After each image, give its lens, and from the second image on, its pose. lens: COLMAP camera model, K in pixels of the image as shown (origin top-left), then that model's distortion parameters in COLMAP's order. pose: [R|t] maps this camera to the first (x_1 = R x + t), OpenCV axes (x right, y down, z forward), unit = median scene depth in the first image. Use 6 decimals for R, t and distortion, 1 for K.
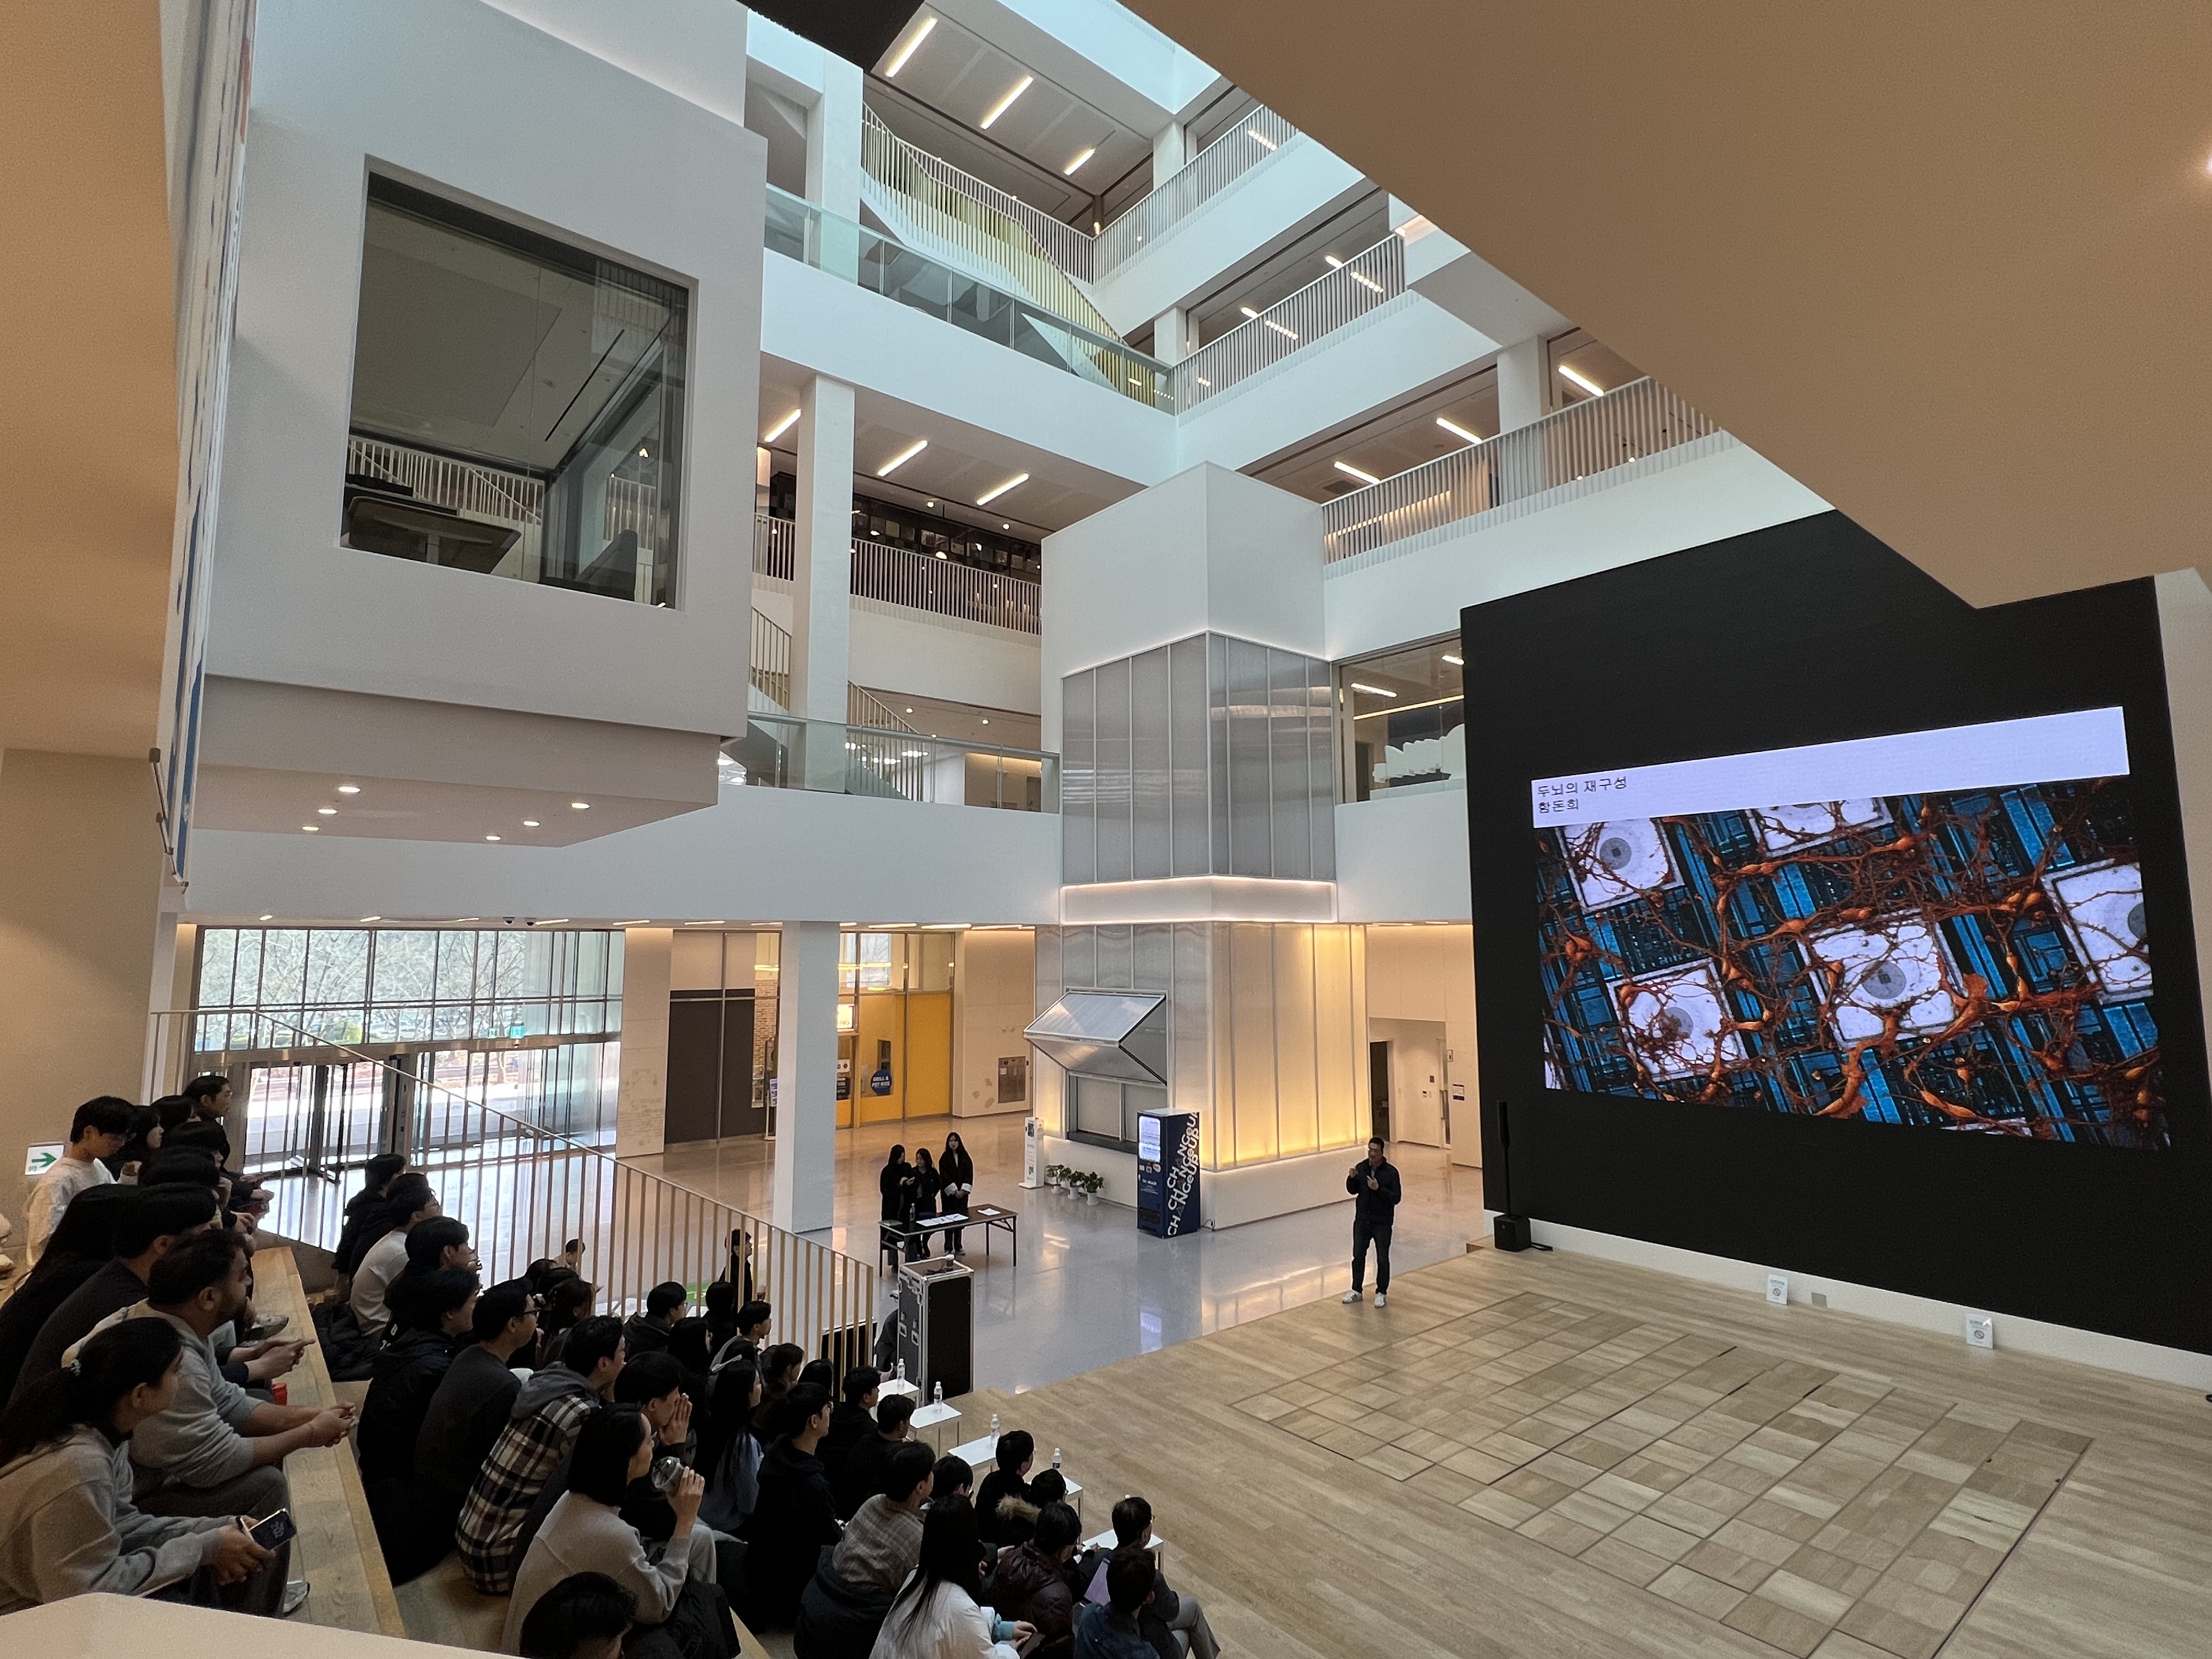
lens RADIAL K [[1102.1, 0, 1105.1], [0, 1102.1, 828.1], [0, 0, 1]] dist [-0.002178, 0.000375]
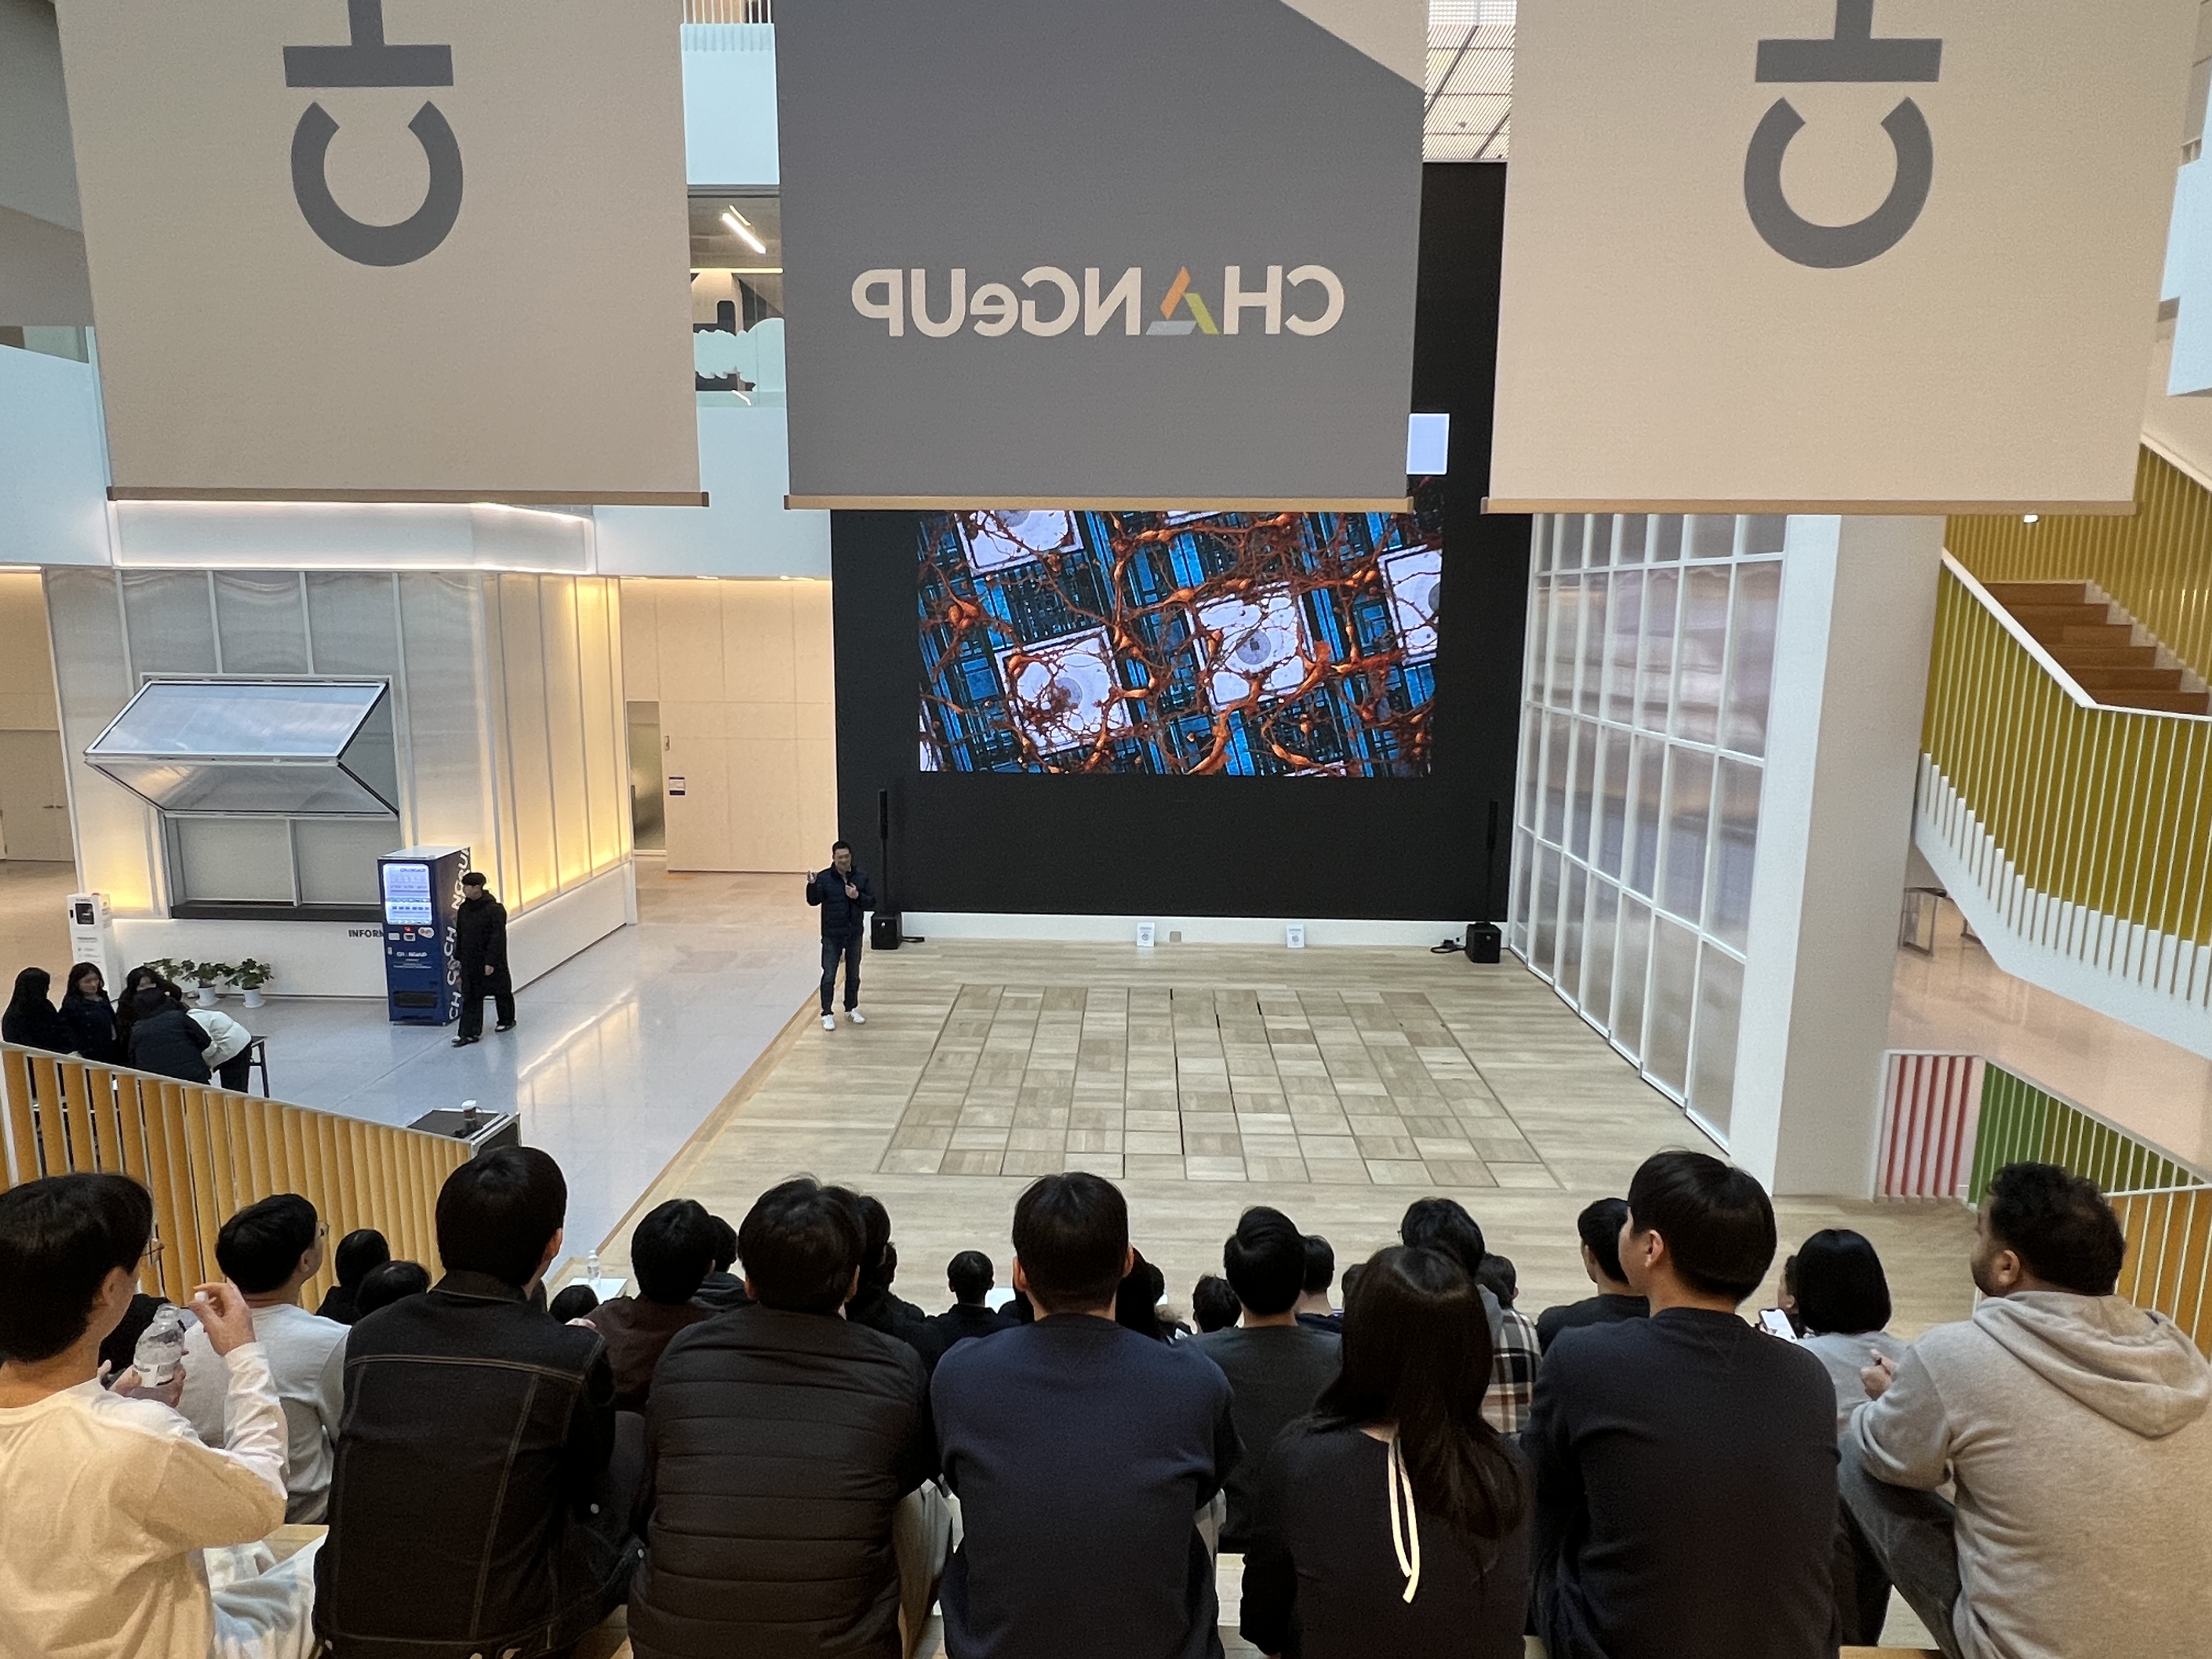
lens RADIAL K [[1348.6, 0, 1101.4], [0, 1348.6, 848.6], [0, 0, 1]] dist [-0.000588, 0.000339]
pose [[0.658751, -0.127943, 0.741403, -0.394445], [-0.091176, 0.964596, 0.247470, 0.013584], [-0.746816, -0.230619, 0.623763, 0.228184]]
